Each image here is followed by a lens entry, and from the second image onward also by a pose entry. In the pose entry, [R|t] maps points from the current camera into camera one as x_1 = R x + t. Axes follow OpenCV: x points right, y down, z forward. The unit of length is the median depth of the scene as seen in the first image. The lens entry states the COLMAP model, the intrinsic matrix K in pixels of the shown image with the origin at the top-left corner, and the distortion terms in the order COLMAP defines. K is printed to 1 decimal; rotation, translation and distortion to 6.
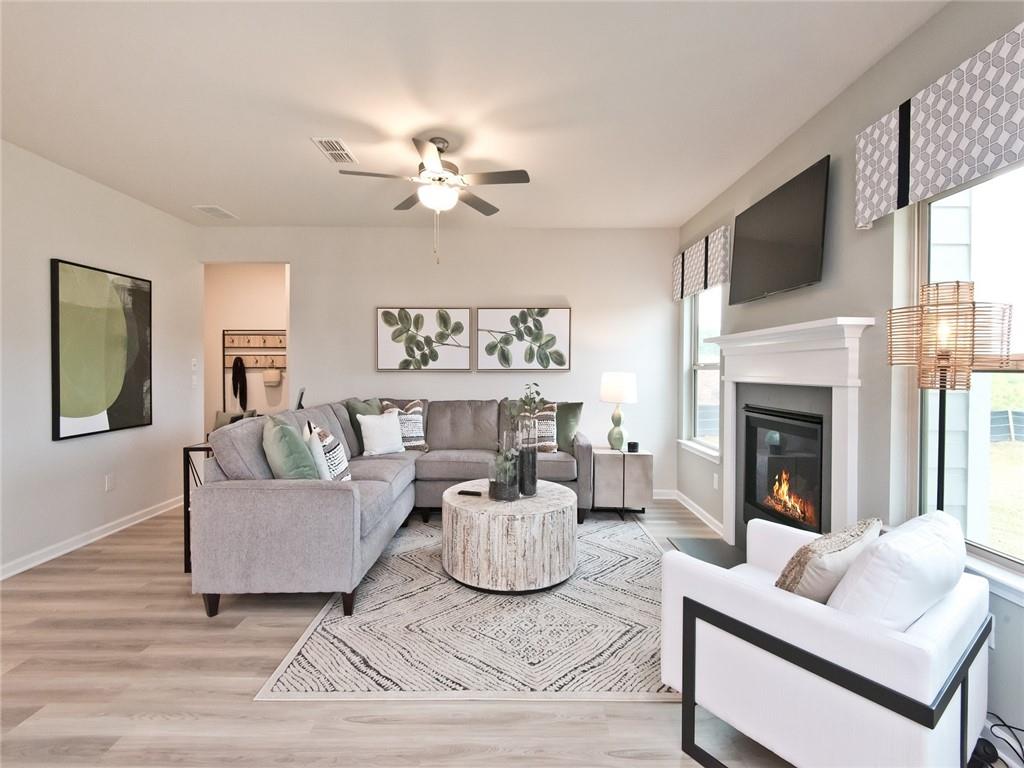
lens RADIAL K [[465.5, 0, 514.2], [0, 465.5, 380.4], [0, 0, 1]] dist [0.001076, -0.001234]
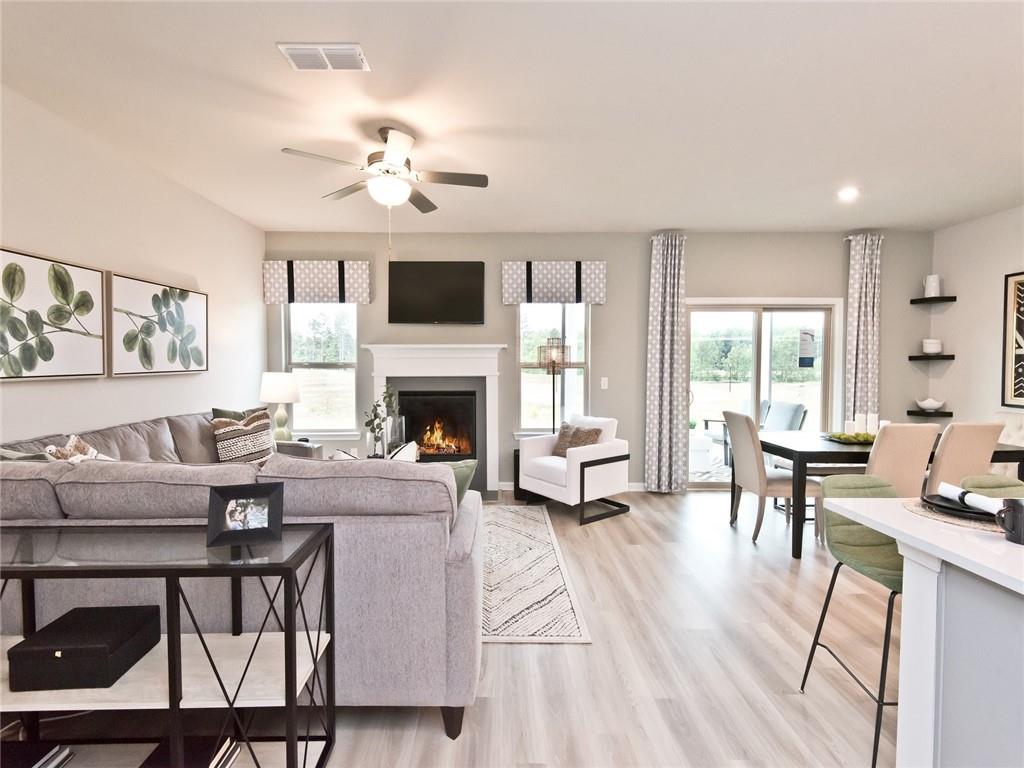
lens RADIAL K [[465.5, 0, 512.3], [0, 465.5, 377.1], [0, 0, 1]] dist [0.001076, -0.001234]
pose [[-0.033893, -0.038050, 0.998701, -0.712699], [0.025179, 0.998925, 0.038913, -0.030027], [-0.999108, 0.026465, -0.032898, 0.496739]]
